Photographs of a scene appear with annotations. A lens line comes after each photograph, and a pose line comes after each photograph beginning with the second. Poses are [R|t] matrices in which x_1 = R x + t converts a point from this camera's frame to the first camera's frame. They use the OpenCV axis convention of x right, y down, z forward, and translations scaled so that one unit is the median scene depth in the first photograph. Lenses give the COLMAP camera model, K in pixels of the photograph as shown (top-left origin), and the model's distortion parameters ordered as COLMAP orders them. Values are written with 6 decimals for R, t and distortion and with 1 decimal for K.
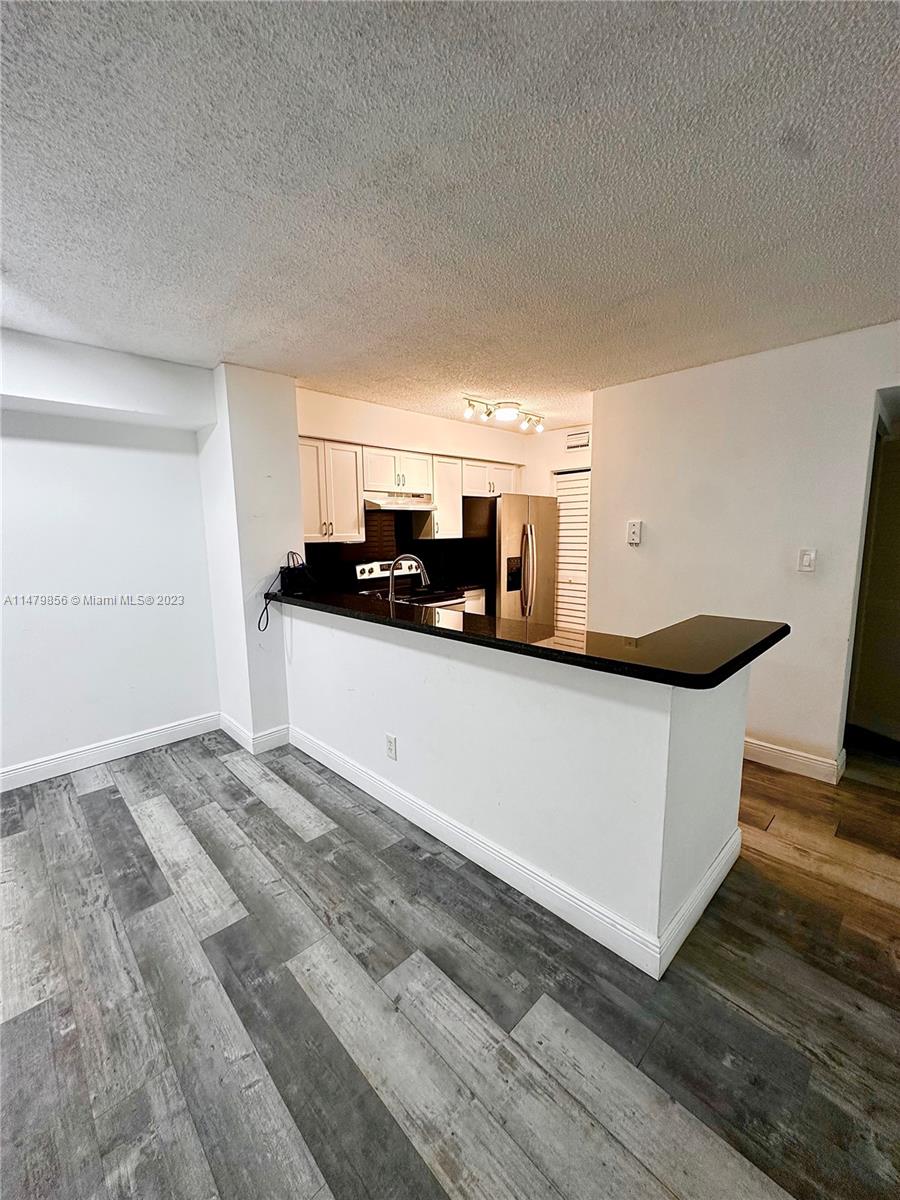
lens RADIAL K [[479.0, 0, 450.0], [0, 479.0, 600.0], [0, 0, 1]] dist [-0.001153, 0.000678]
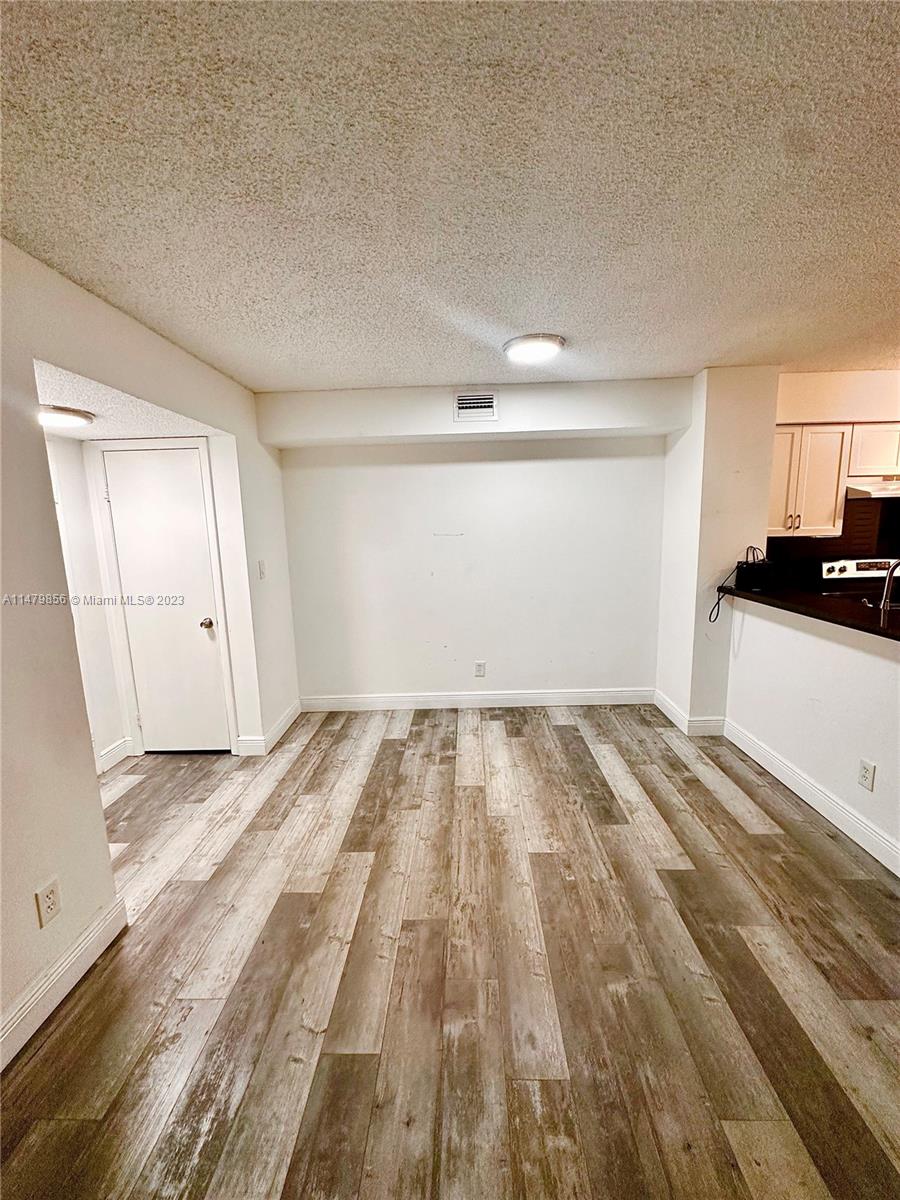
lens RADIAL K [[479.0, 0, 450.0], [0, 479.0, 600.0], [0, 0, 1]] dist [-0.001153, 0.000678]
pose [[0.694930, 0.109141, -0.710746, -0.056736], [-0.087405, 0.993906, 0.067163, -0.004307], [0.713745, 0.015449, 0.700235, -0.148474]]
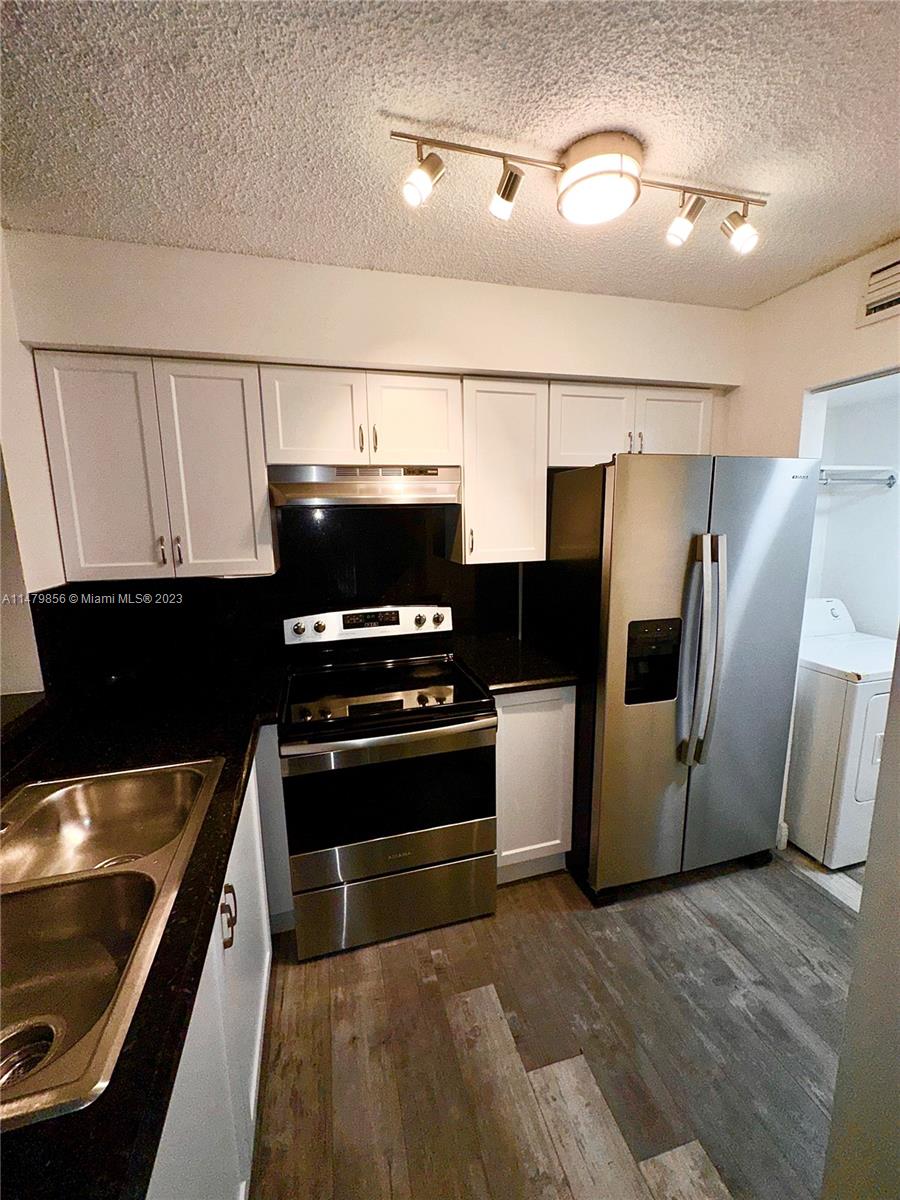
lens RADIAL K [[479.0, 0, 450.0], [0, 479.0, 600.0], [0, 0, 1]] dist [-0.001153, 0.000678]
pose [[0.872090, 0.080241, -0.482722, 0.282550], [-0.064543, 0.996708, 0.049075, -0.181827], [0.485070, -0.011642, 0.874398, 0.931058]]
